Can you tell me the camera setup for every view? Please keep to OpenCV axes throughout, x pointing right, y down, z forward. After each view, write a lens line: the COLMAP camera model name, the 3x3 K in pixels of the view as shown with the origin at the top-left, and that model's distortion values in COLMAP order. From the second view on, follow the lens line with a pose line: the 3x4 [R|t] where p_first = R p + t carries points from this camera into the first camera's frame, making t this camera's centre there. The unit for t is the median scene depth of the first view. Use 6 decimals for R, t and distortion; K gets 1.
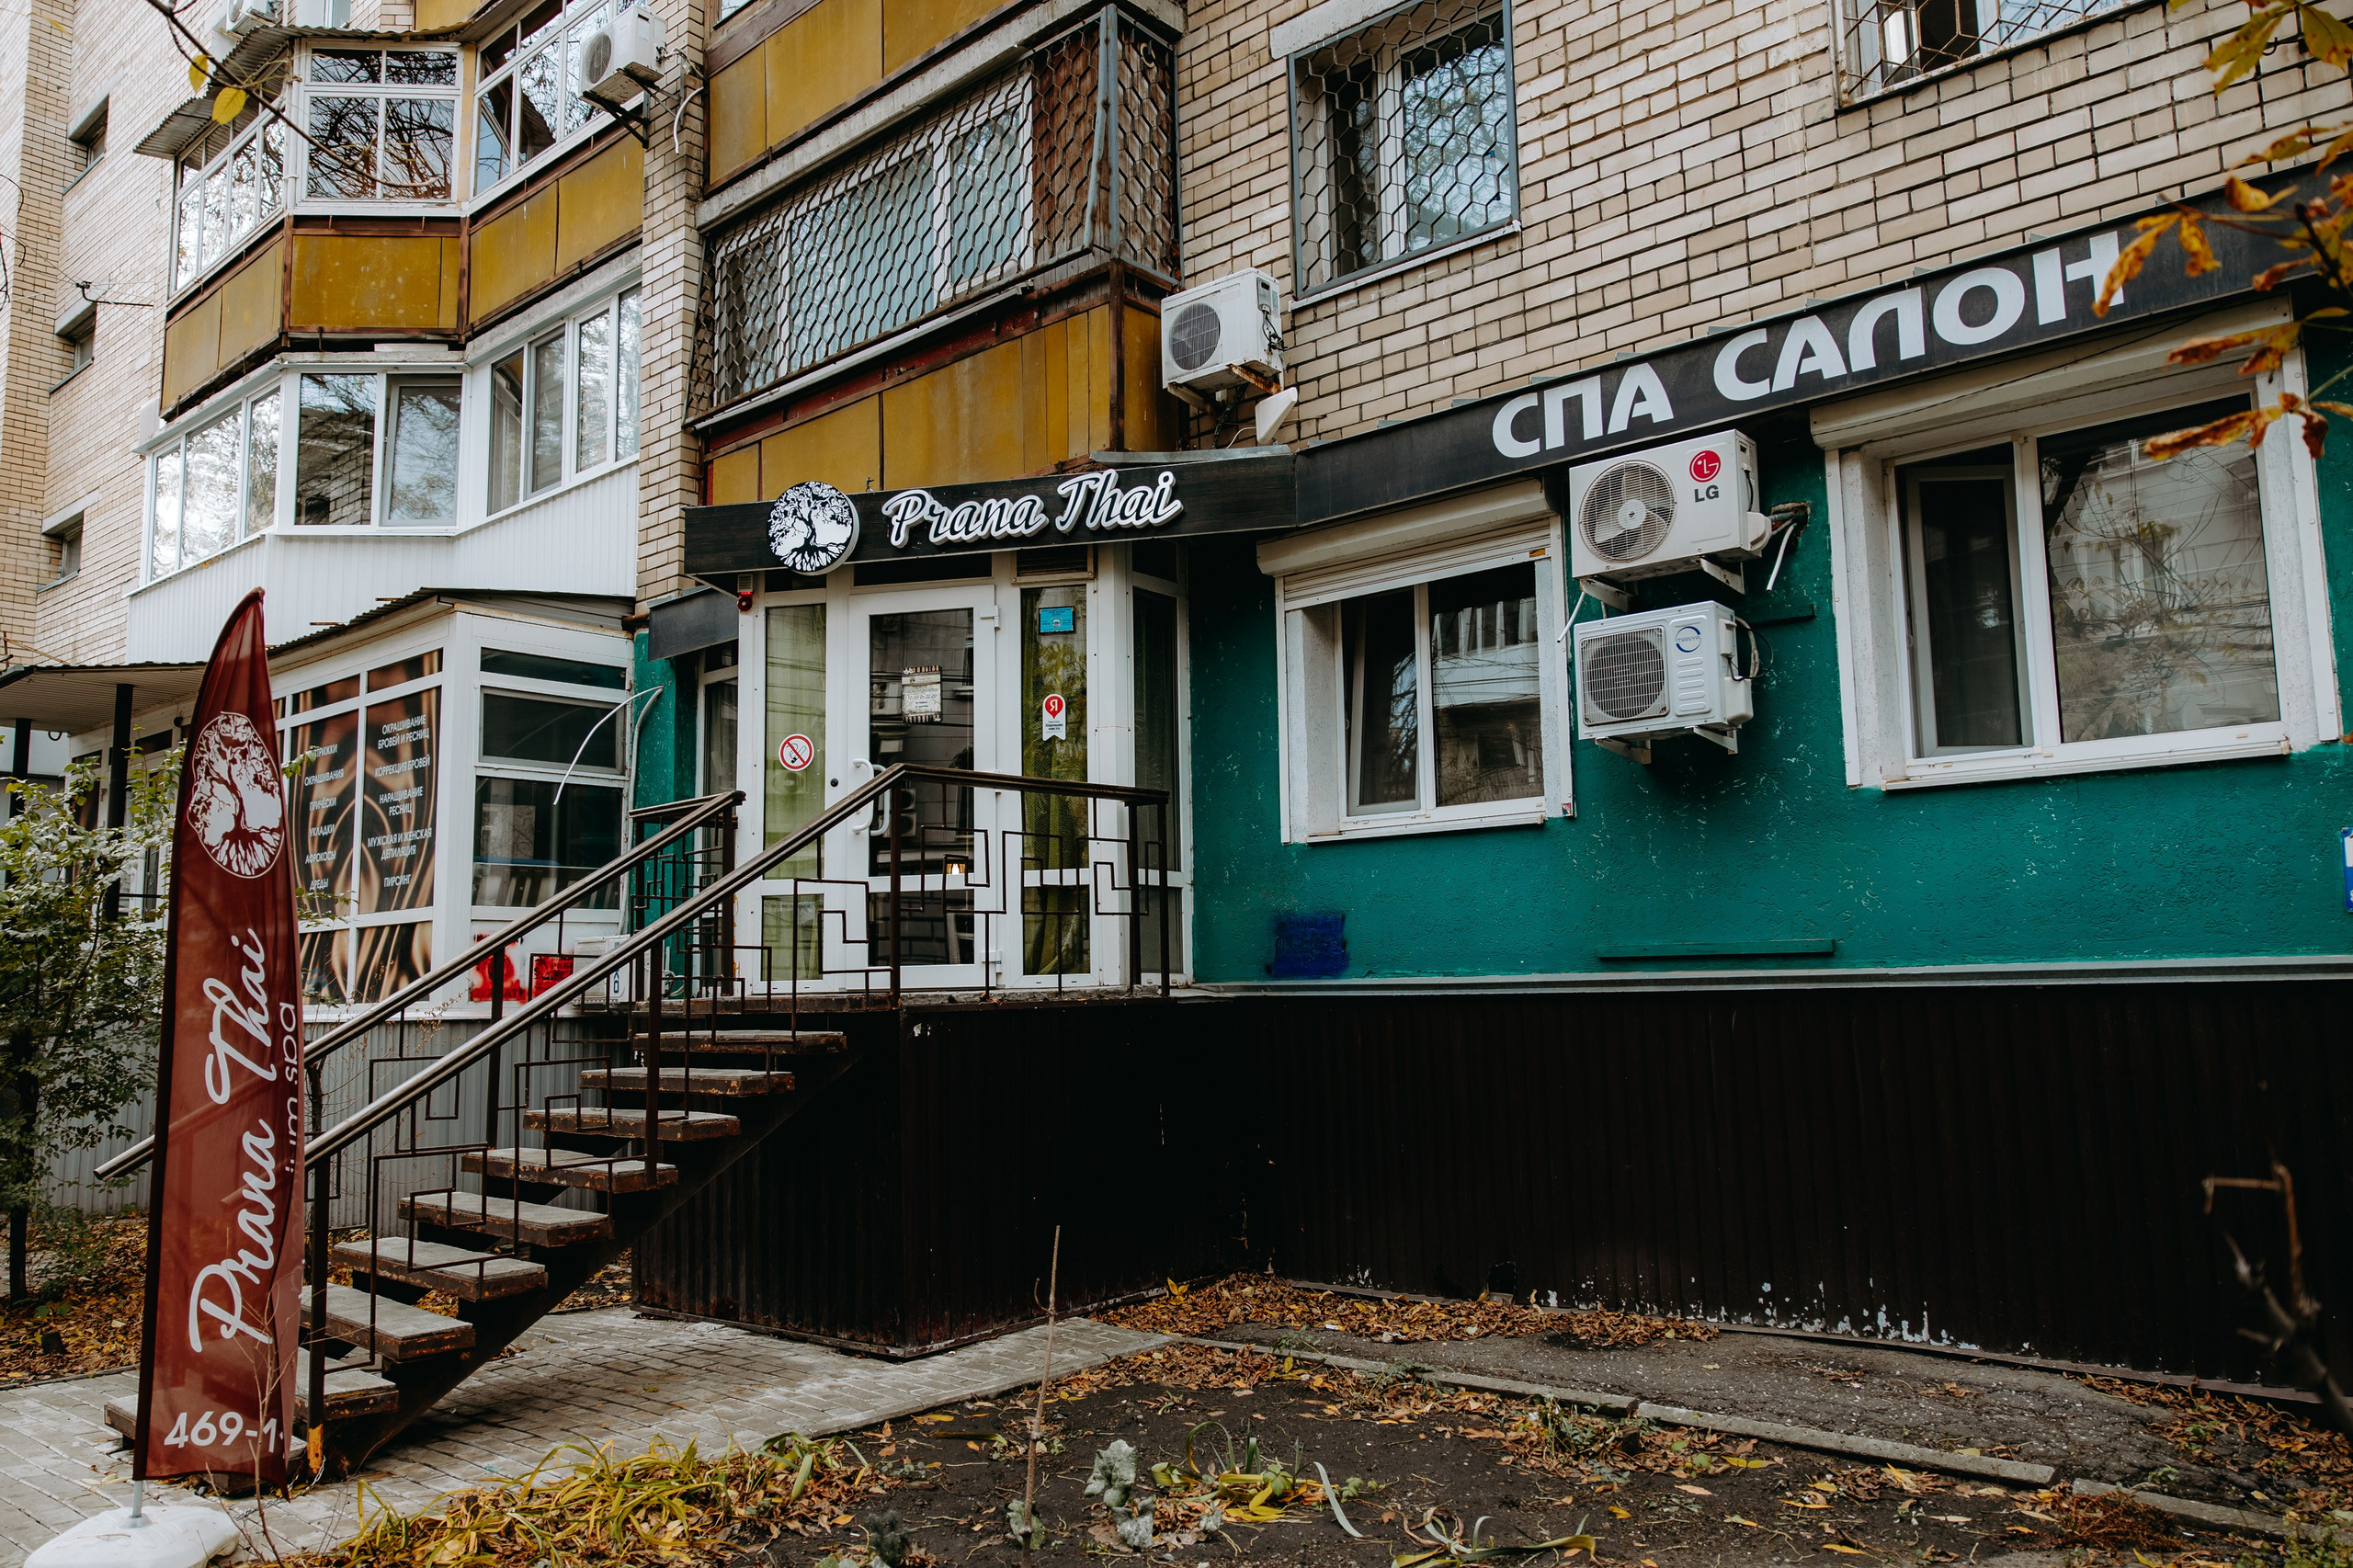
lens RADIAL K [[1685.1, 0, 1141.7], [0, 1685.1, 811.4], [0, 0, 1]] dist [-0.001606, 0.002508]
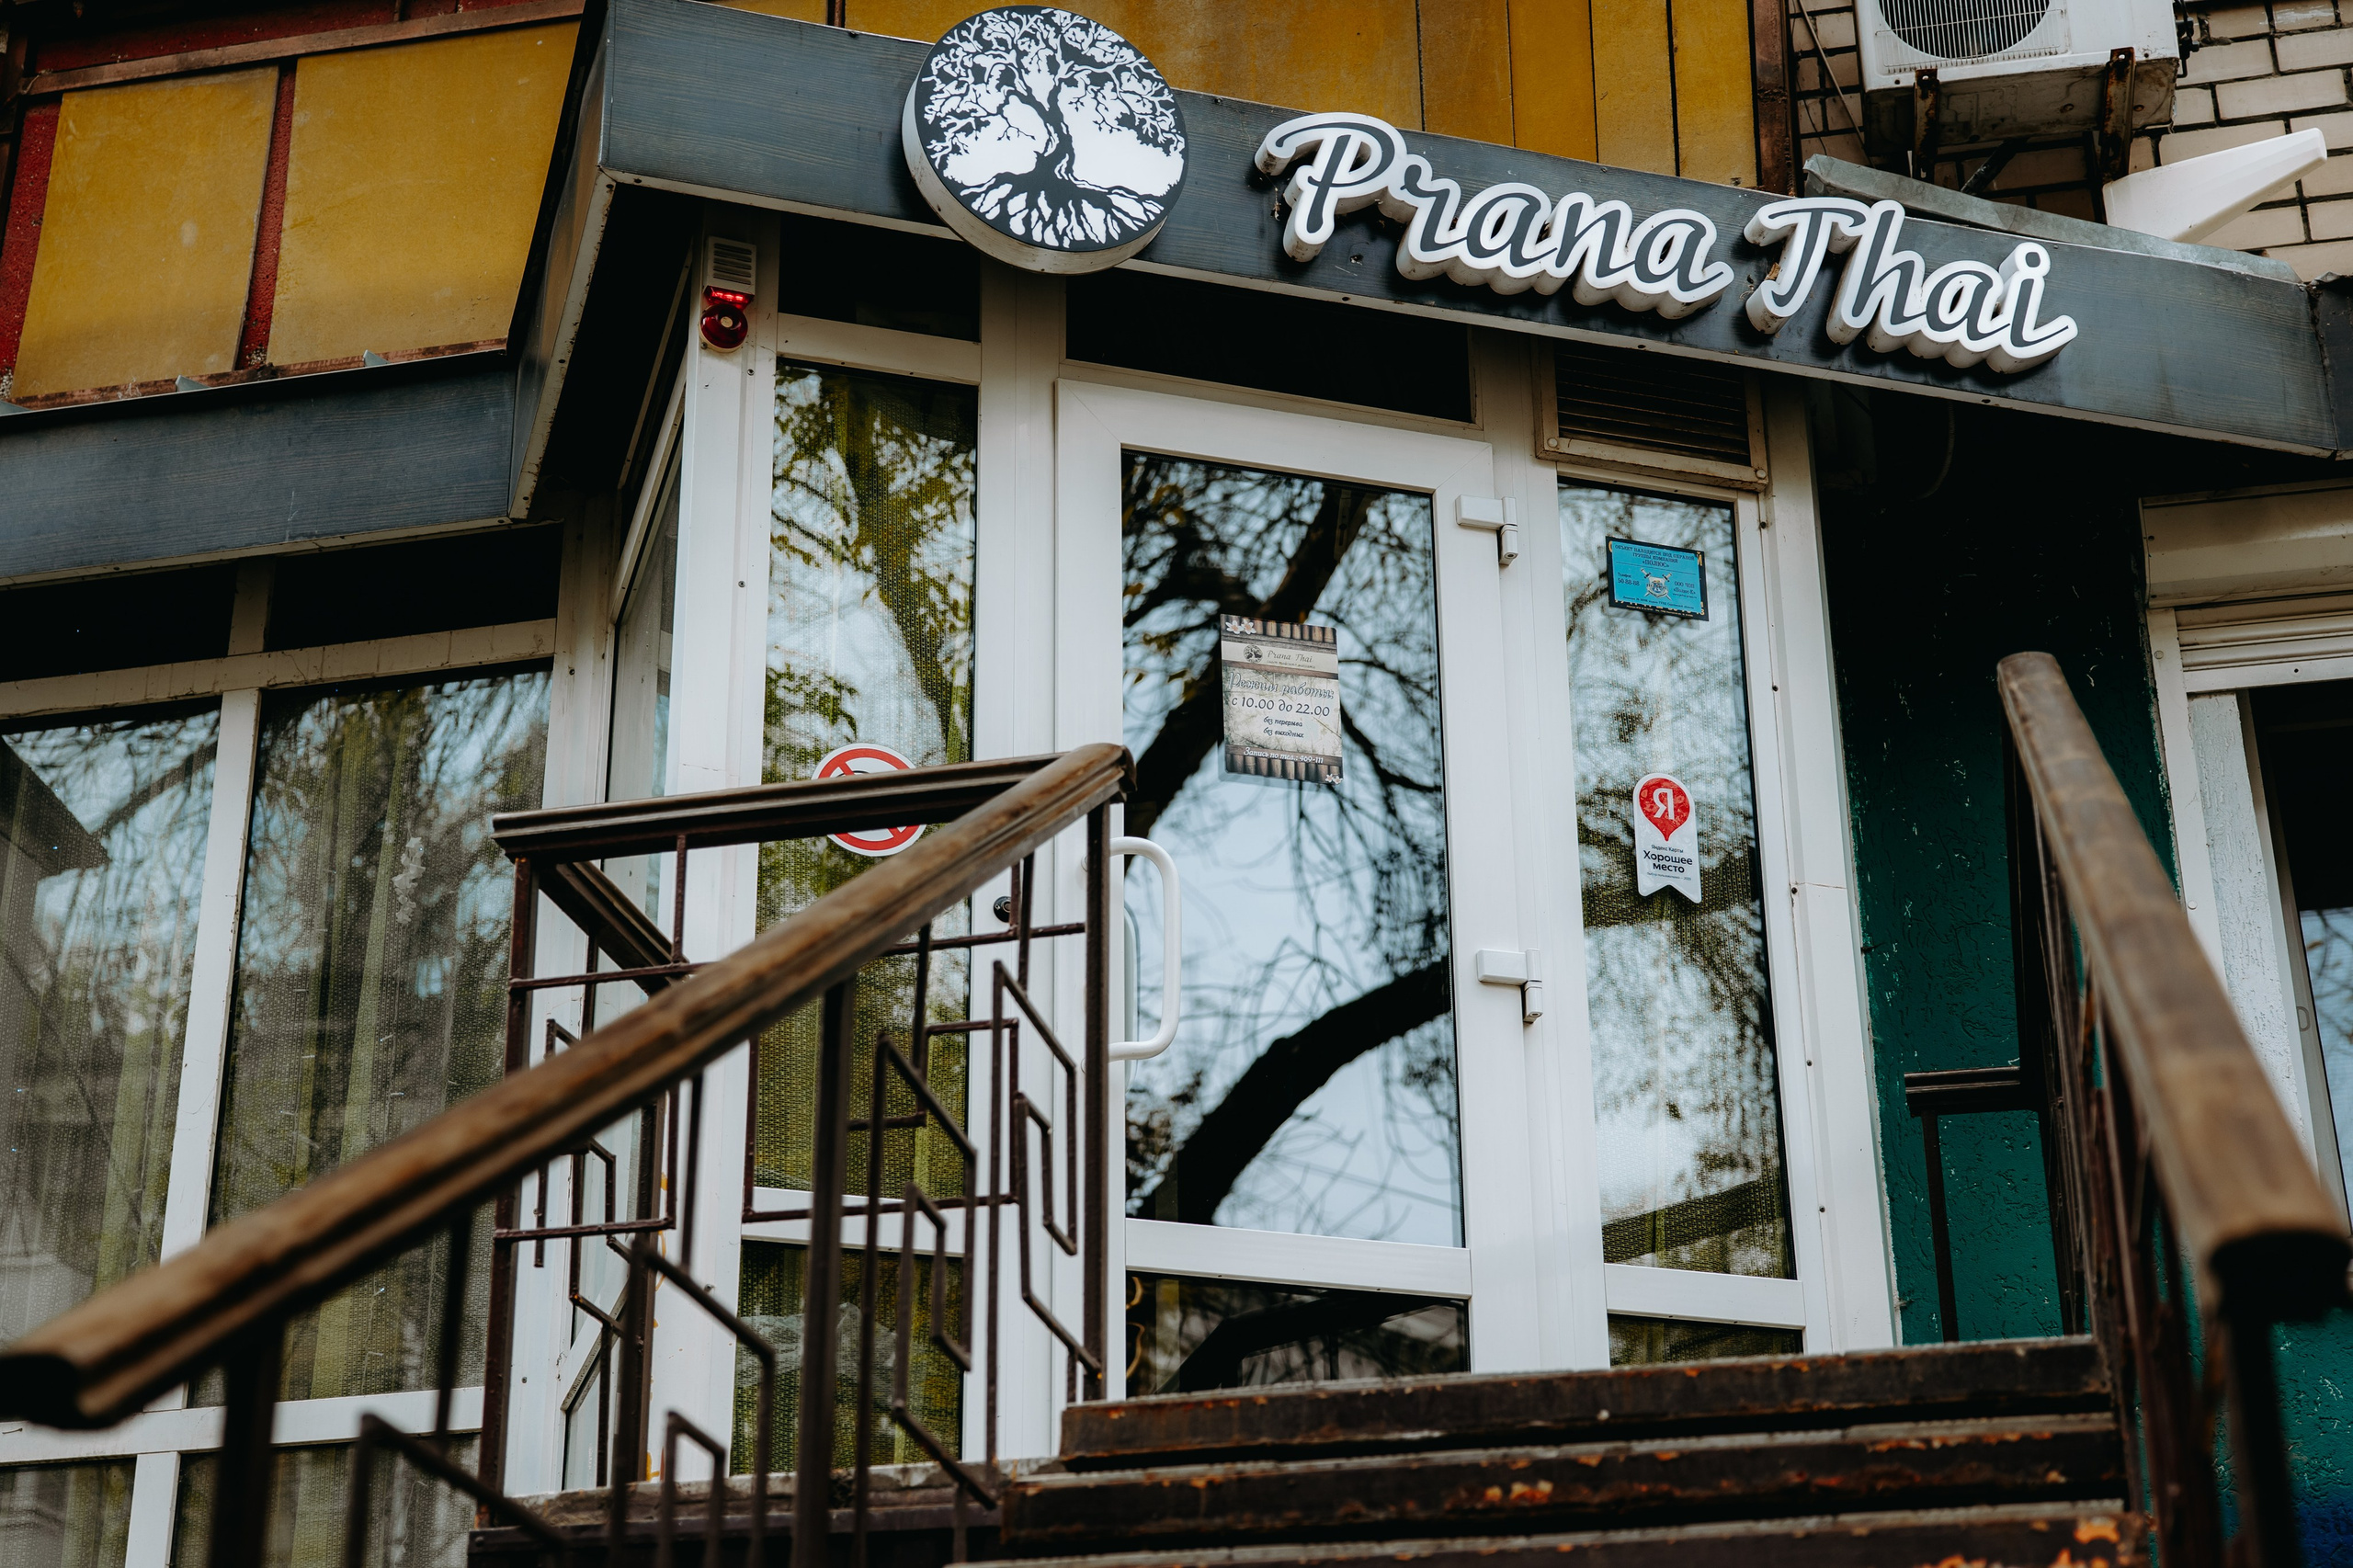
lens RADIAL K [[3676.4, 0, 1134.3], [0, 3676.4, 797.0], [0, 0, 1]] dist [0.037381, -0.064600]
pose [[0.869144, 0.214734, 0.445509, -0.474568], [-0.065541, 0.942886, -0.326604, 0.184156], [-0.490197, 0.254667, 0.833577, 0.437198]]
